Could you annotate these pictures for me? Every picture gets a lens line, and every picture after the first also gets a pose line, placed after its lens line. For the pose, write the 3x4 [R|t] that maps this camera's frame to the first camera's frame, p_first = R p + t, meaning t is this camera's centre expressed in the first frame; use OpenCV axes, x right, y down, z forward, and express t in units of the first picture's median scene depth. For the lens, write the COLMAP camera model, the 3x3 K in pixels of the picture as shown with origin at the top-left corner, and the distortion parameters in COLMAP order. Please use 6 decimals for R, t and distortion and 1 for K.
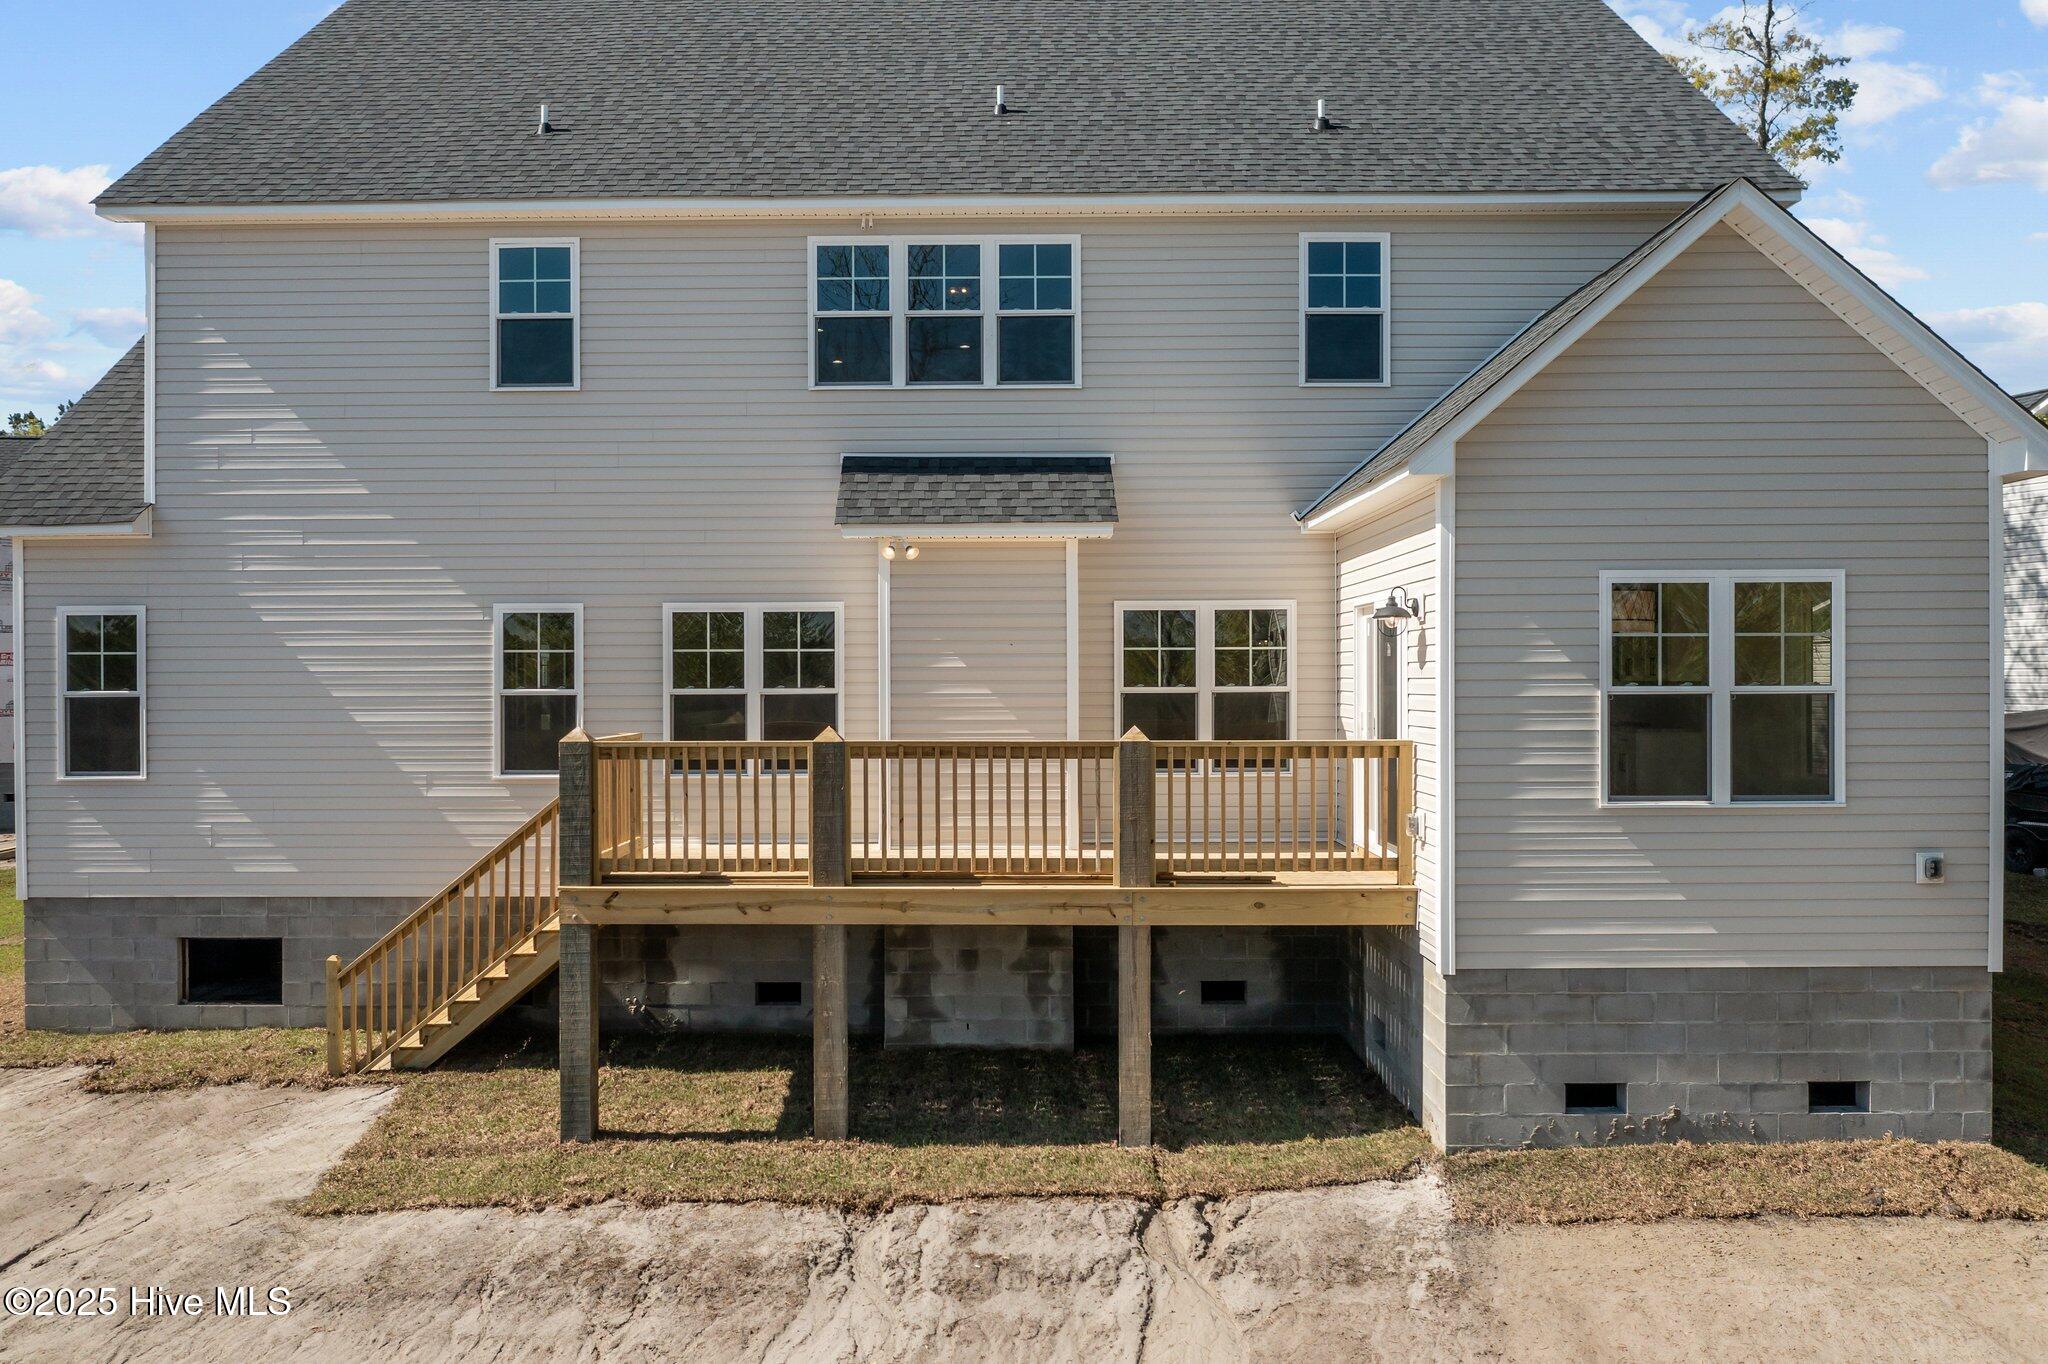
lens RADIAL K [[1617.2, 0, 1020.3], [0, 1617.2, 679.7], [0, 0, 1]] dist [-0.012406, 0.005081]
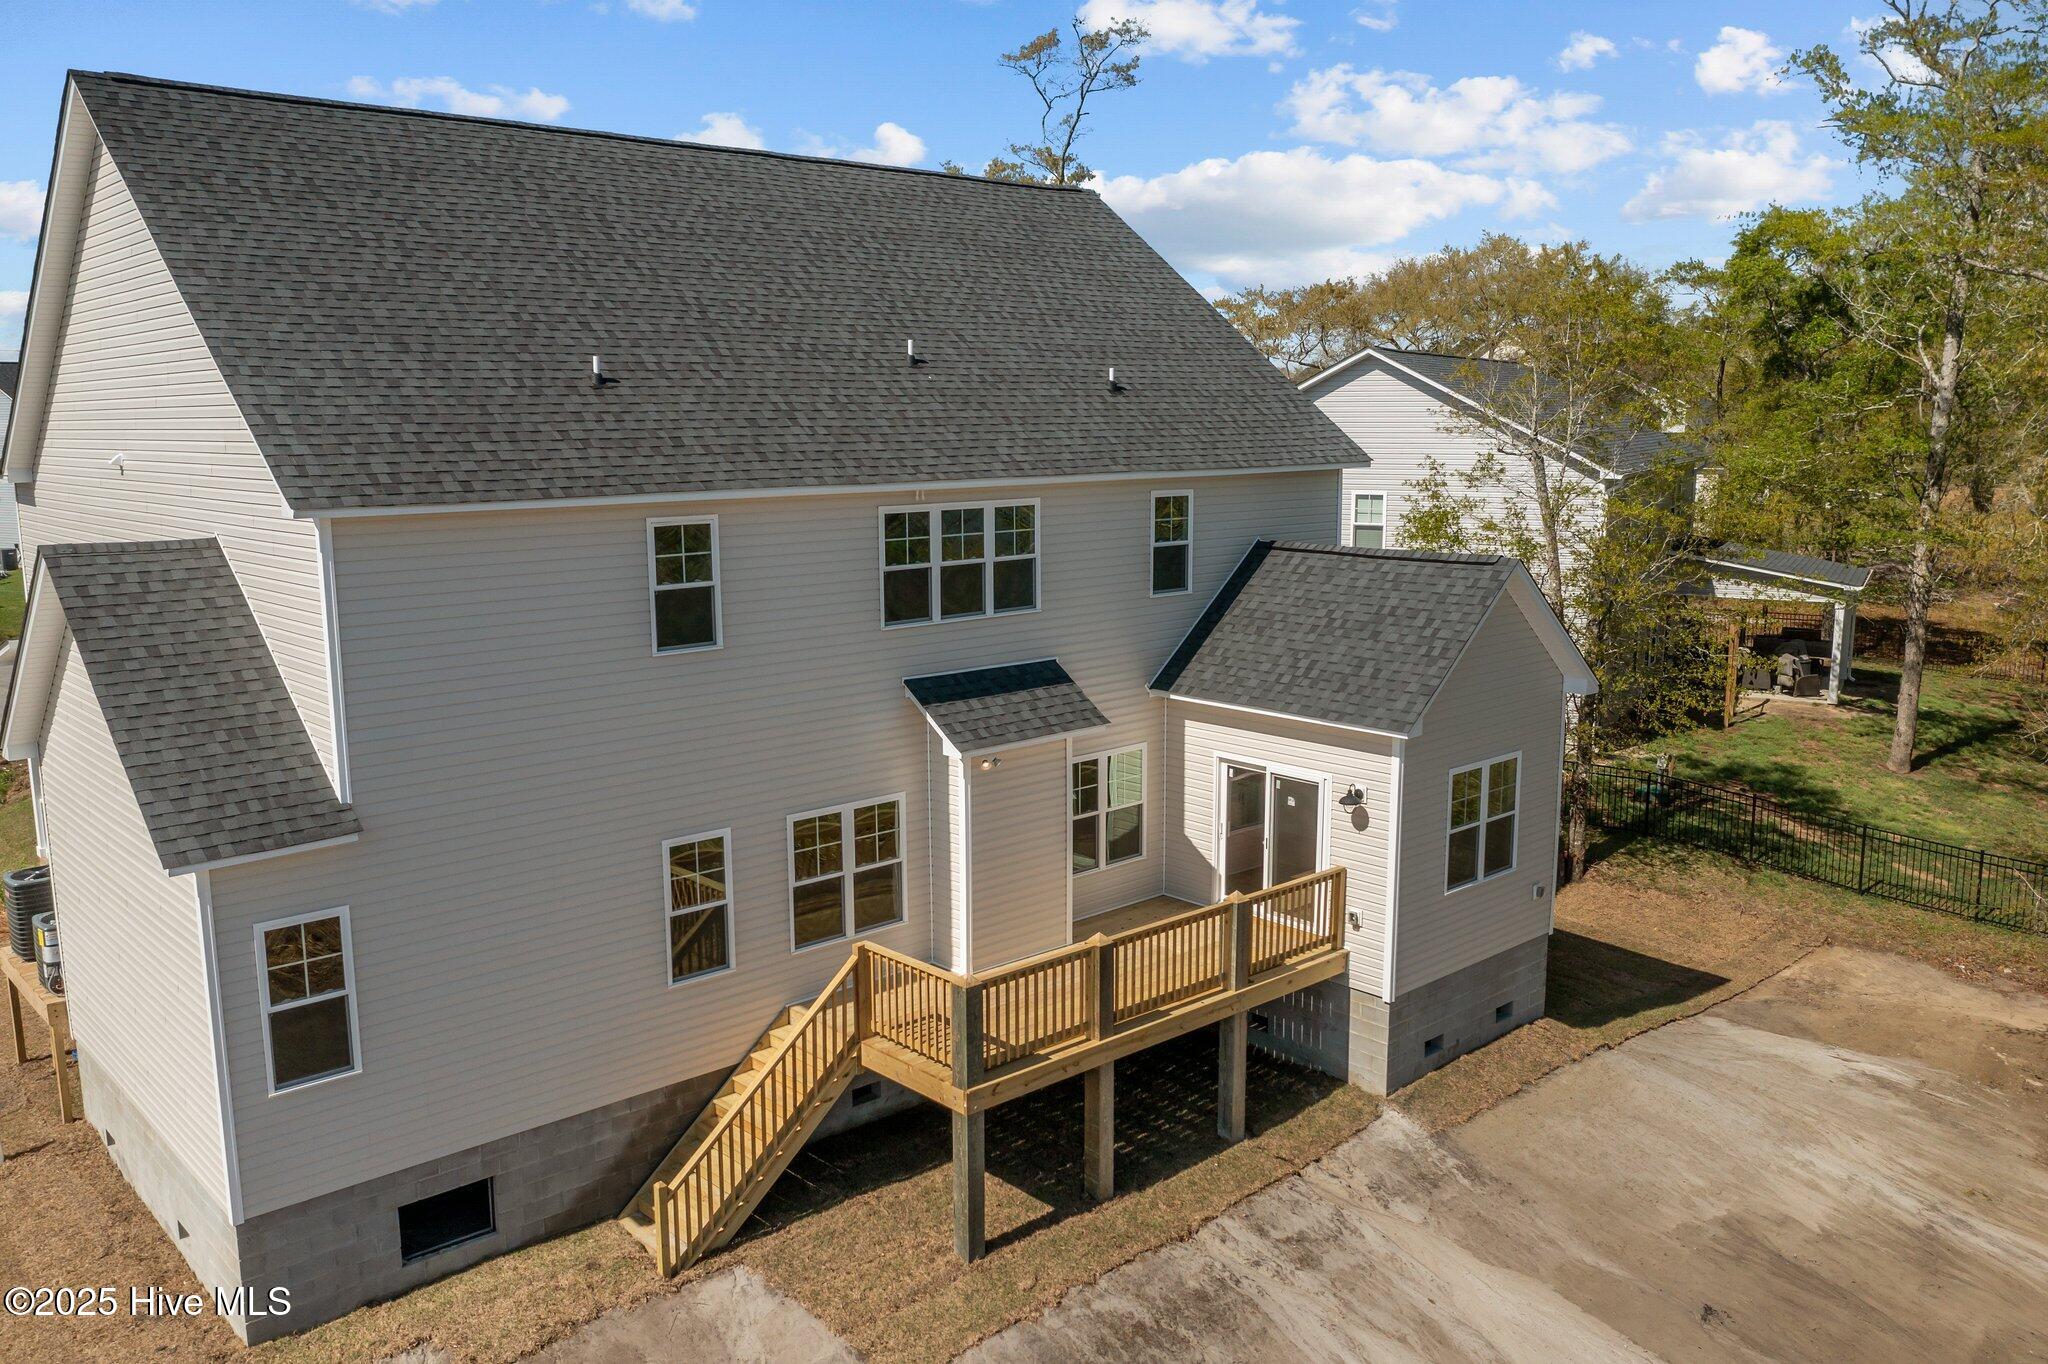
lens RADIAL K [[1614.7, 0, 1022.6], [0, 1614.7, 675.9], [0, 0, 1]] dist [-0.007359, -0.002759]
pose [[0.732084, -0.110439, 0.672203, -0.930622], [0.000663, 0.986886, 0.161418, -0.360157], [-0.681214, -0.117726, 0.722556, 0.020919]]
